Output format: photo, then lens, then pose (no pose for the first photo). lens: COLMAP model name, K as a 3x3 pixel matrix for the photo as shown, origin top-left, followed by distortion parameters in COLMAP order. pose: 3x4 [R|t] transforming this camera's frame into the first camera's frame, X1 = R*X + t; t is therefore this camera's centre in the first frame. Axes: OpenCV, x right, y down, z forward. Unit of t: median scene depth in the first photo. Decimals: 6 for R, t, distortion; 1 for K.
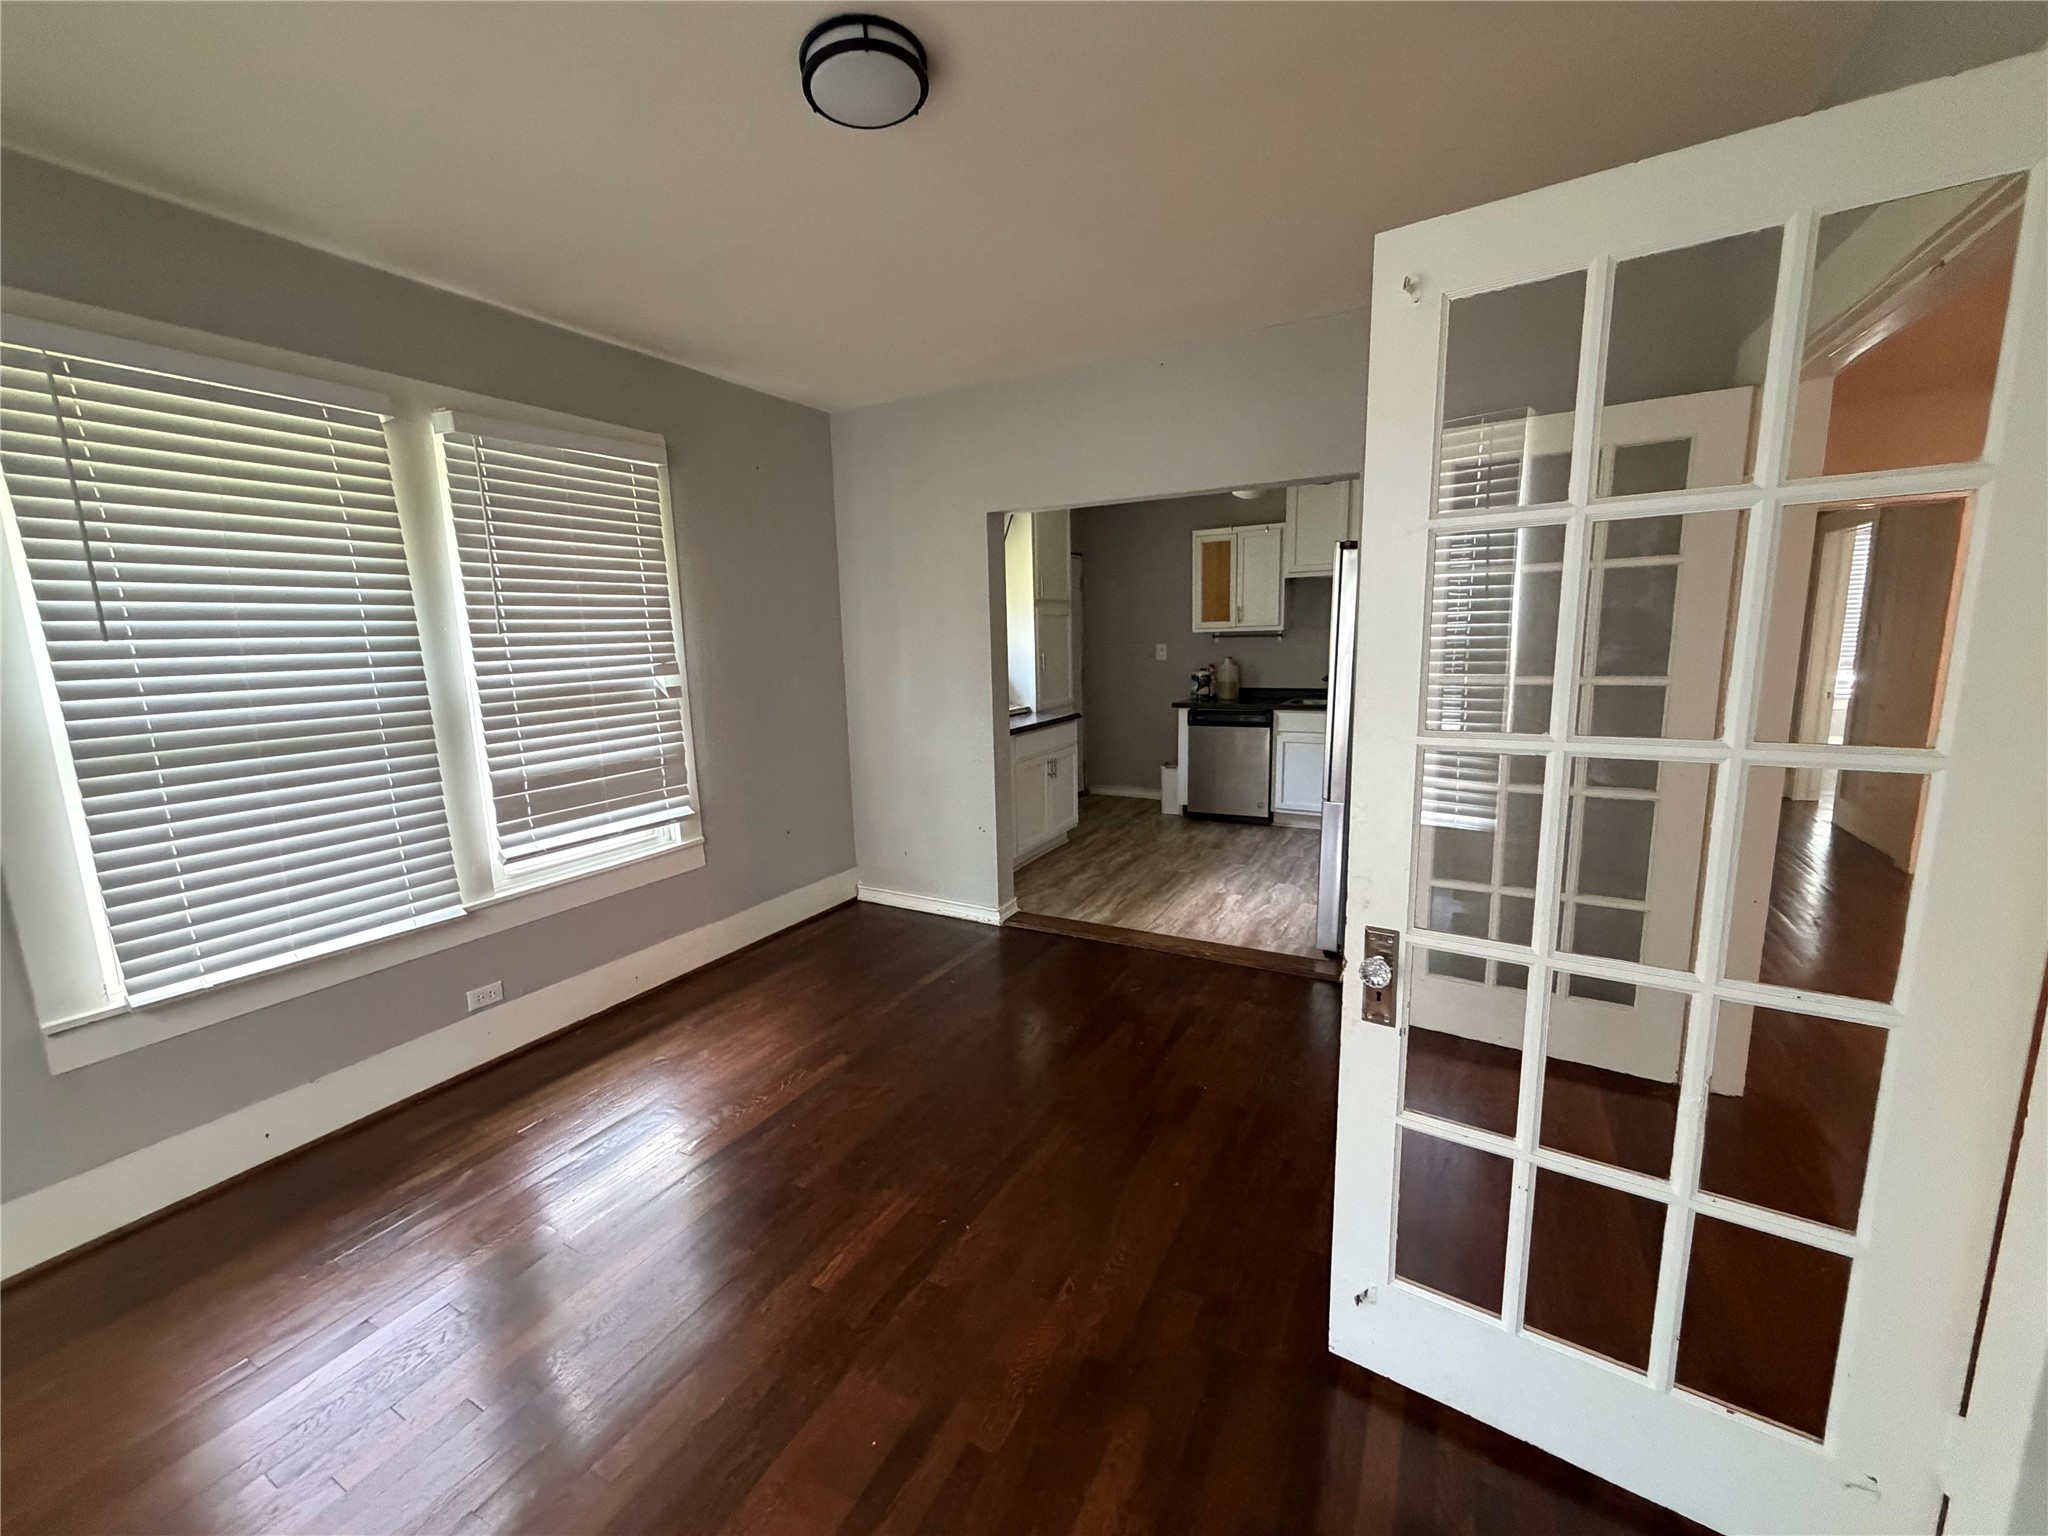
lens RADIAL K [[816.4, 0, 1021.3], [0, 816.4, 765.5], [0, 0, 1]] dist [0.000764, 0.000345]
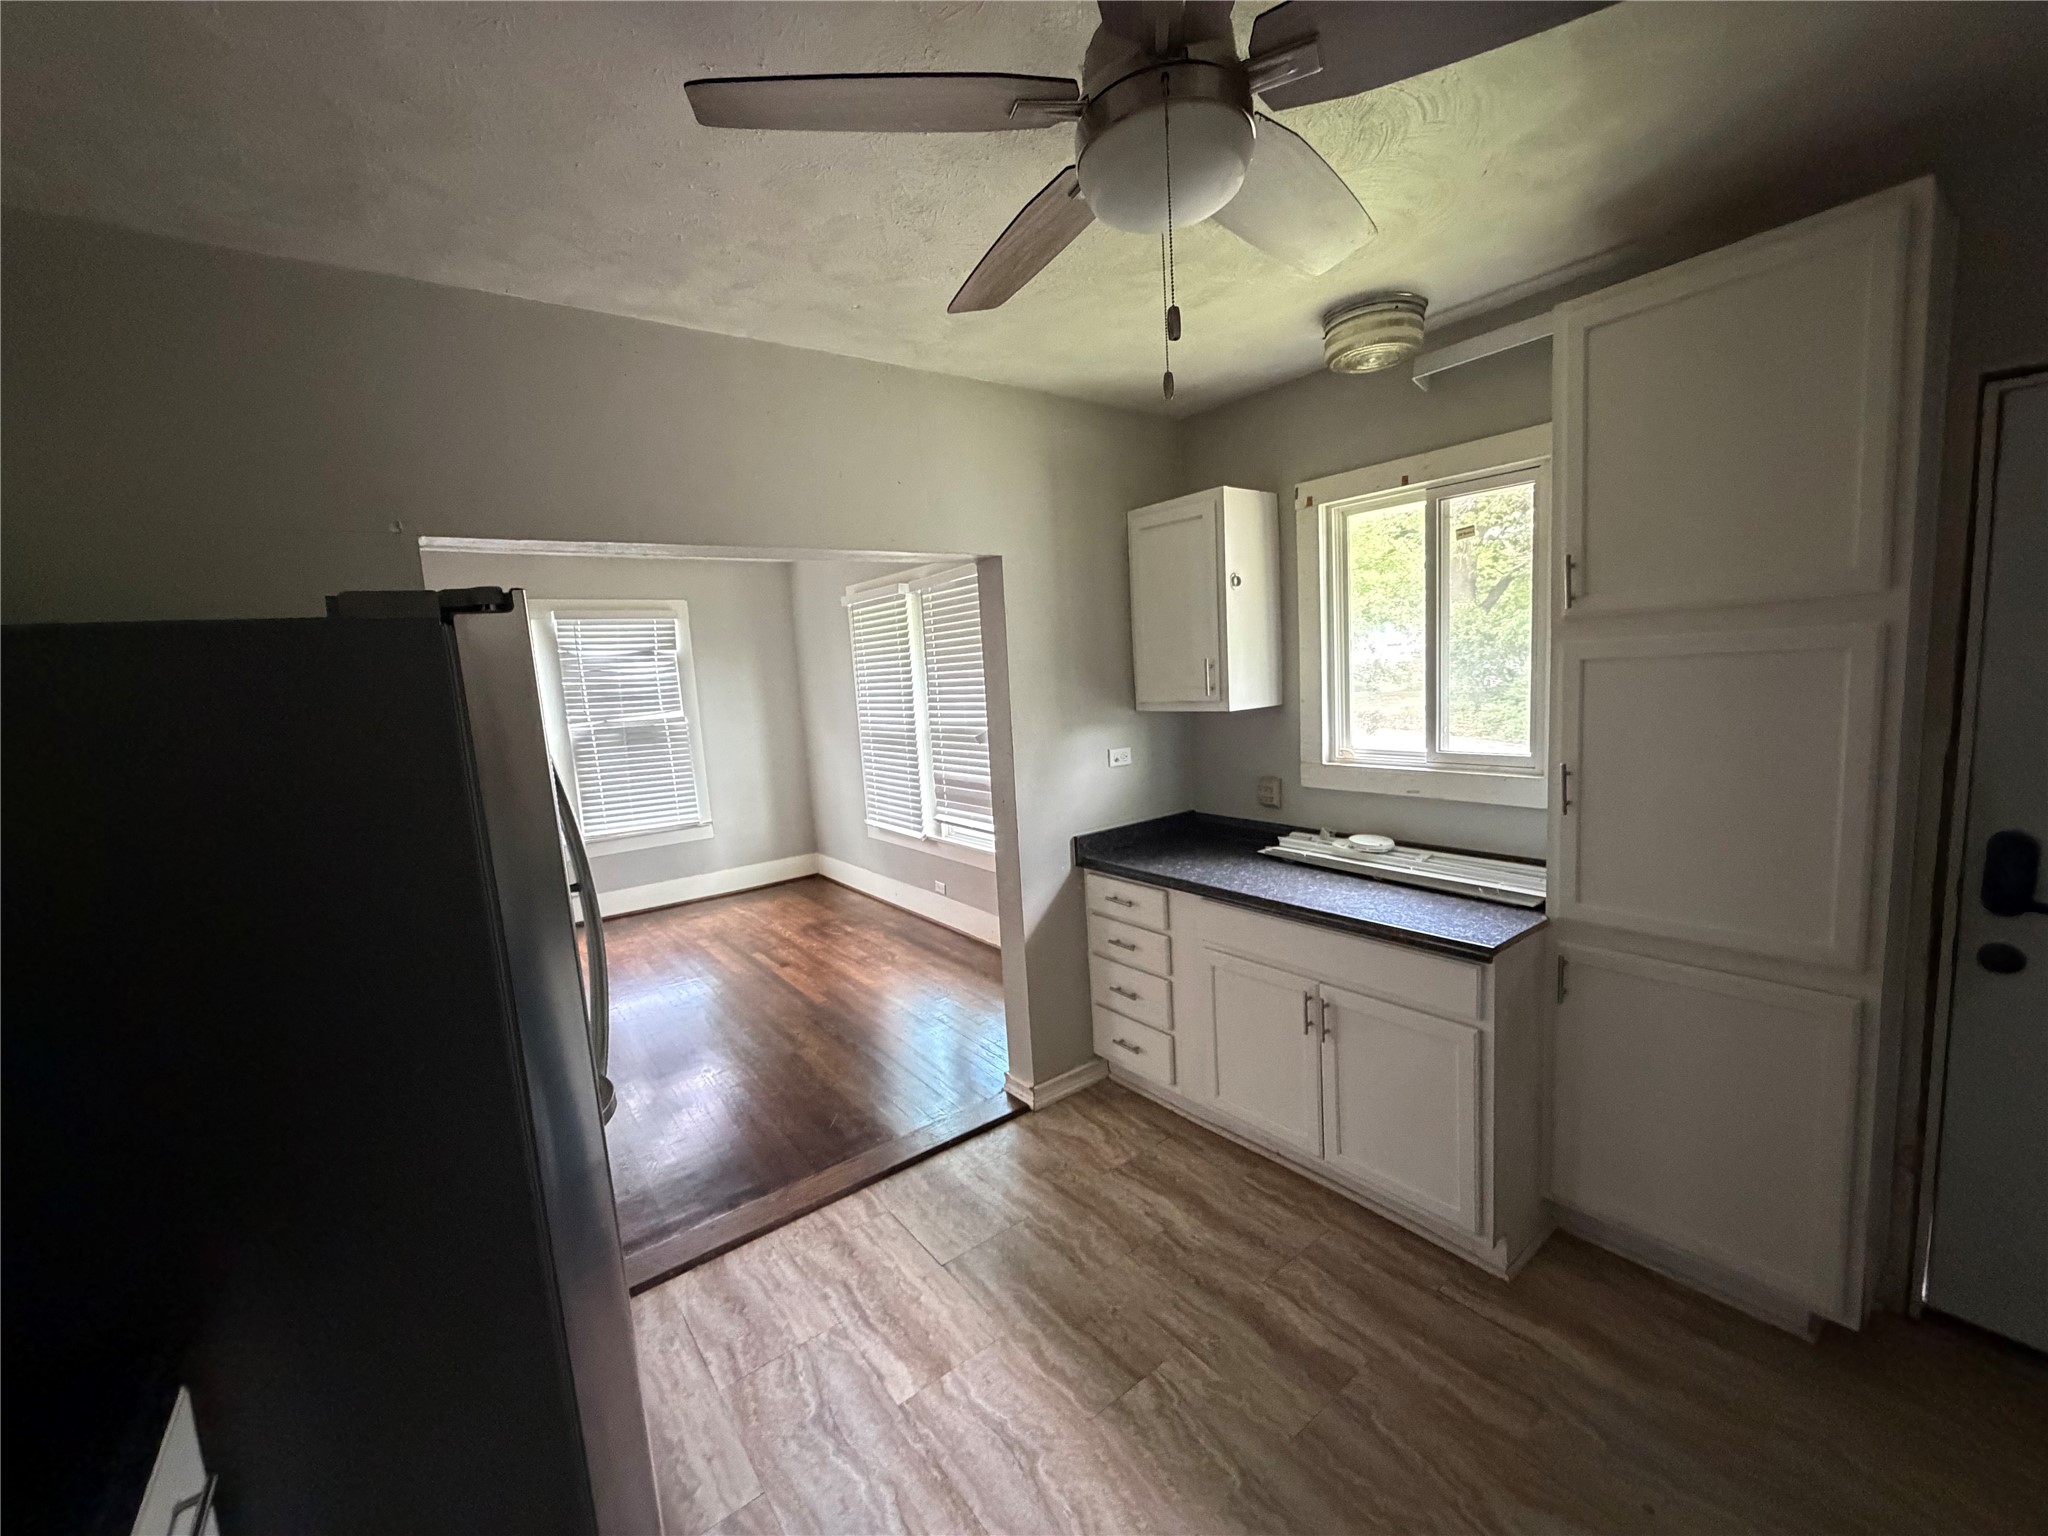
lens RADIAL K [[816.4, 0, 1011.7], [0, 816.4, 769.4], [0, 0, 1]] dist [0.000764, 0.000345]
pose [[-0.419286, 0.165520, -0.892638, 0.532702], [-0.071394, 0.974183, 0.214176, -0.233213], [0.905043, 0.153530, -0.396644, 1.104807]]
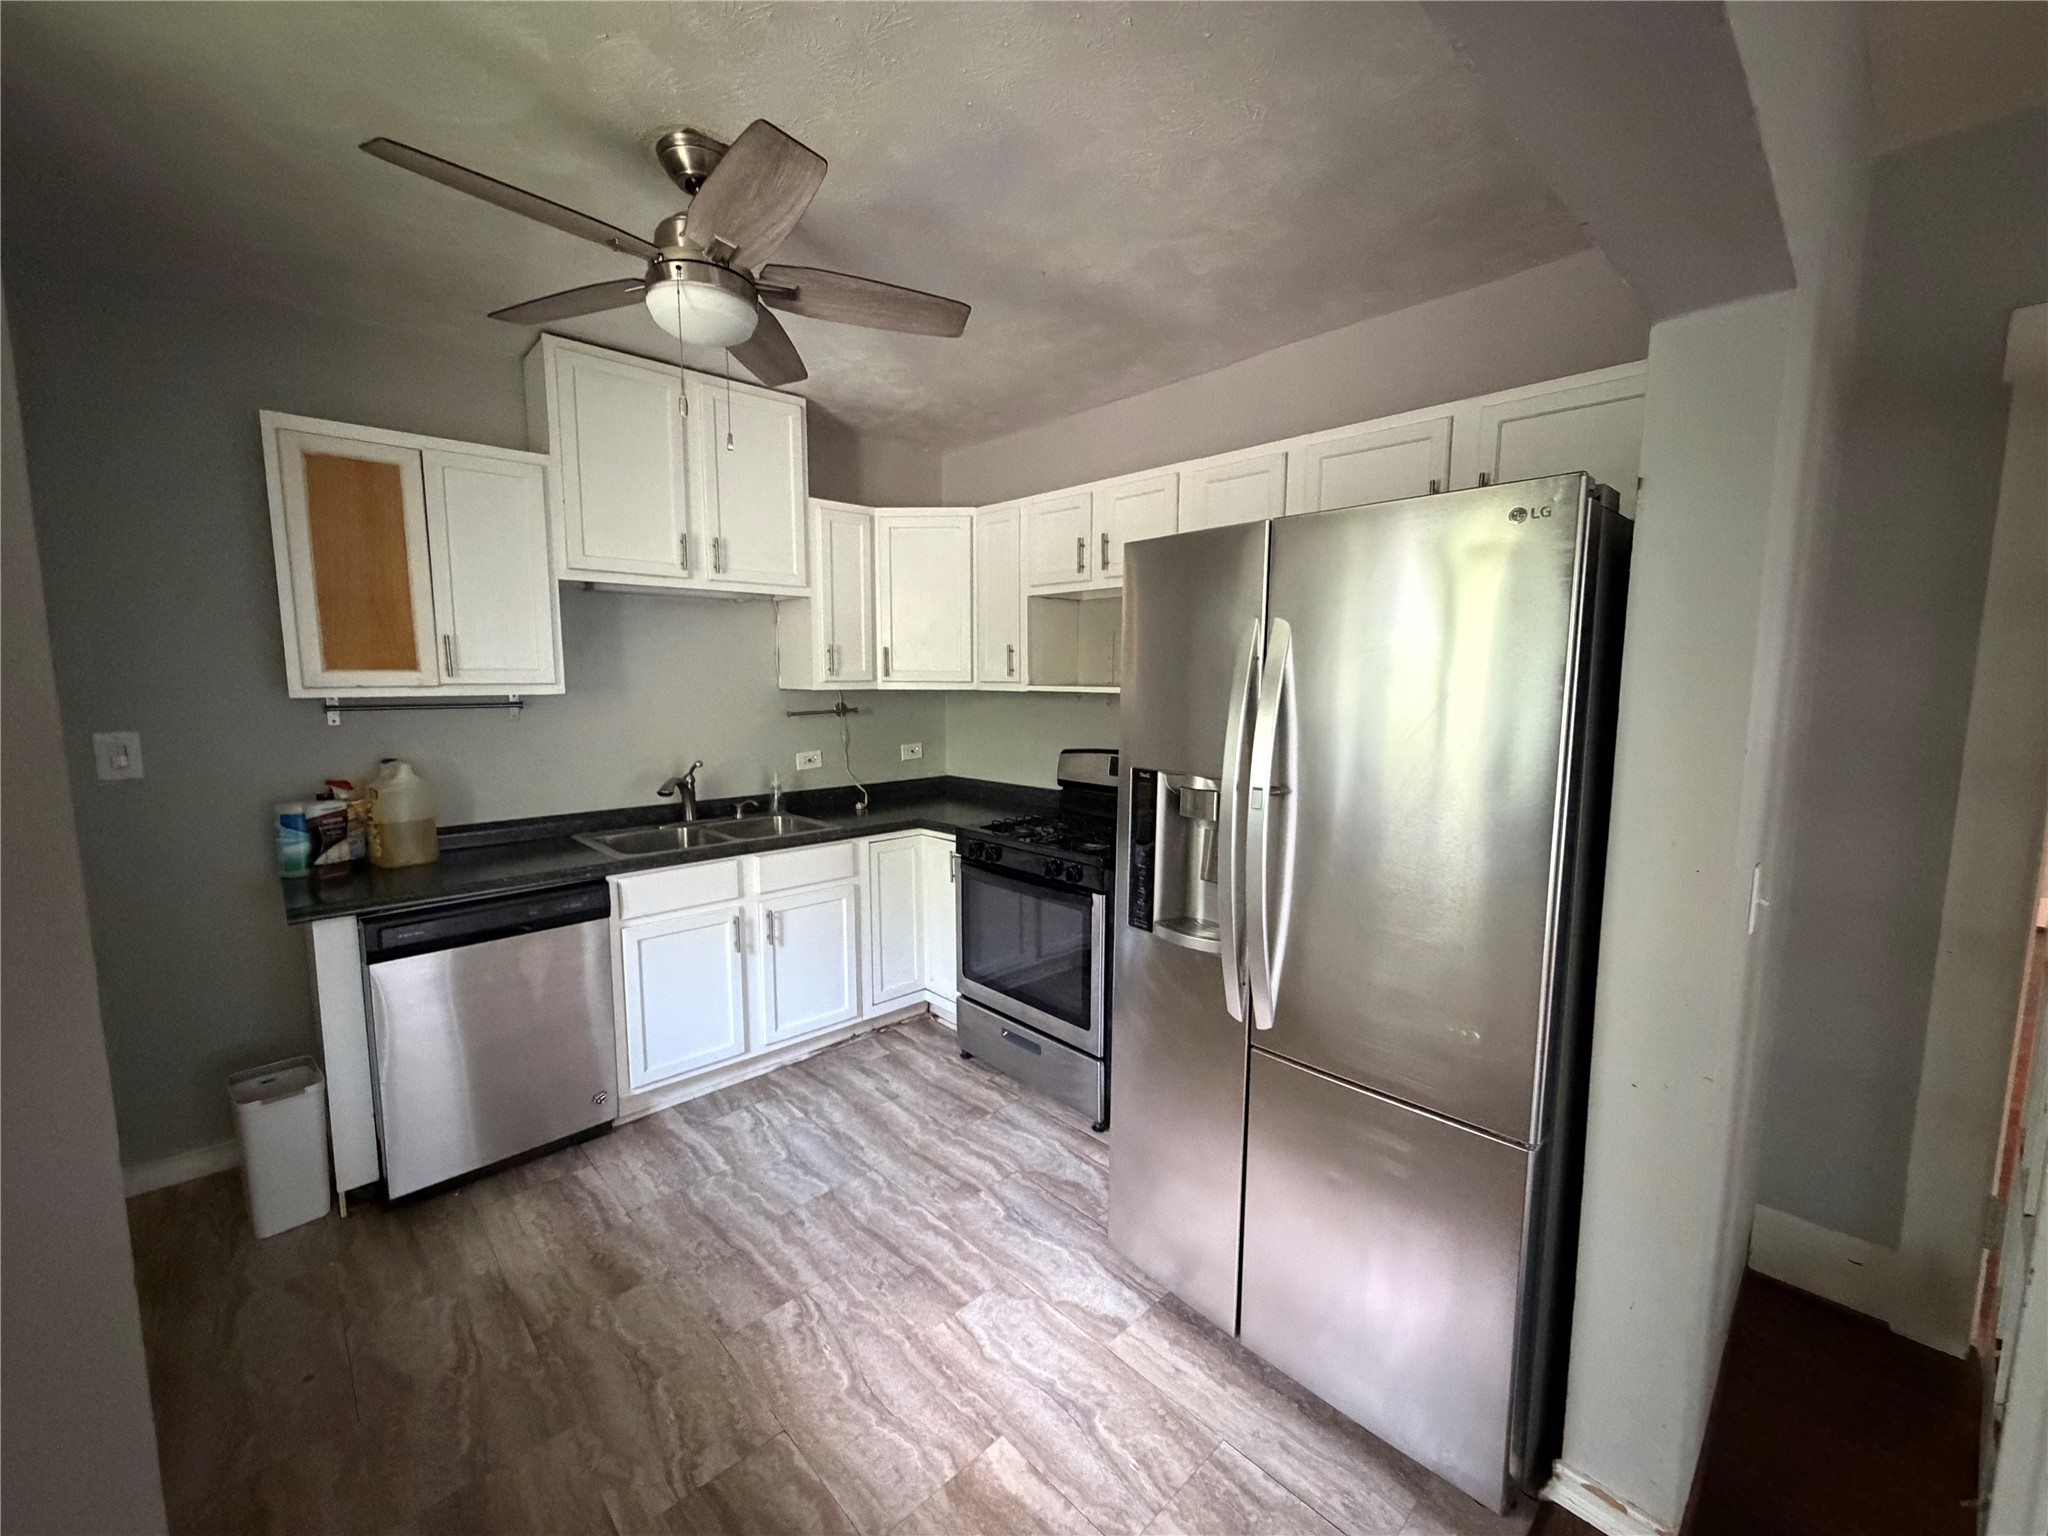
lens RADIAL K [[816.4, 0, 1017.5], [0, 816.4, 766.8], [0, 0, 1]] dist [0.000764, 0.000345]
pose [[0.313221, -0.080095, 0.946297, -0.040450], [0.143122, 0.989038, 0.036340, -0.135980], [-0.938834, 0.124053, 0.321251, 0.797530]]
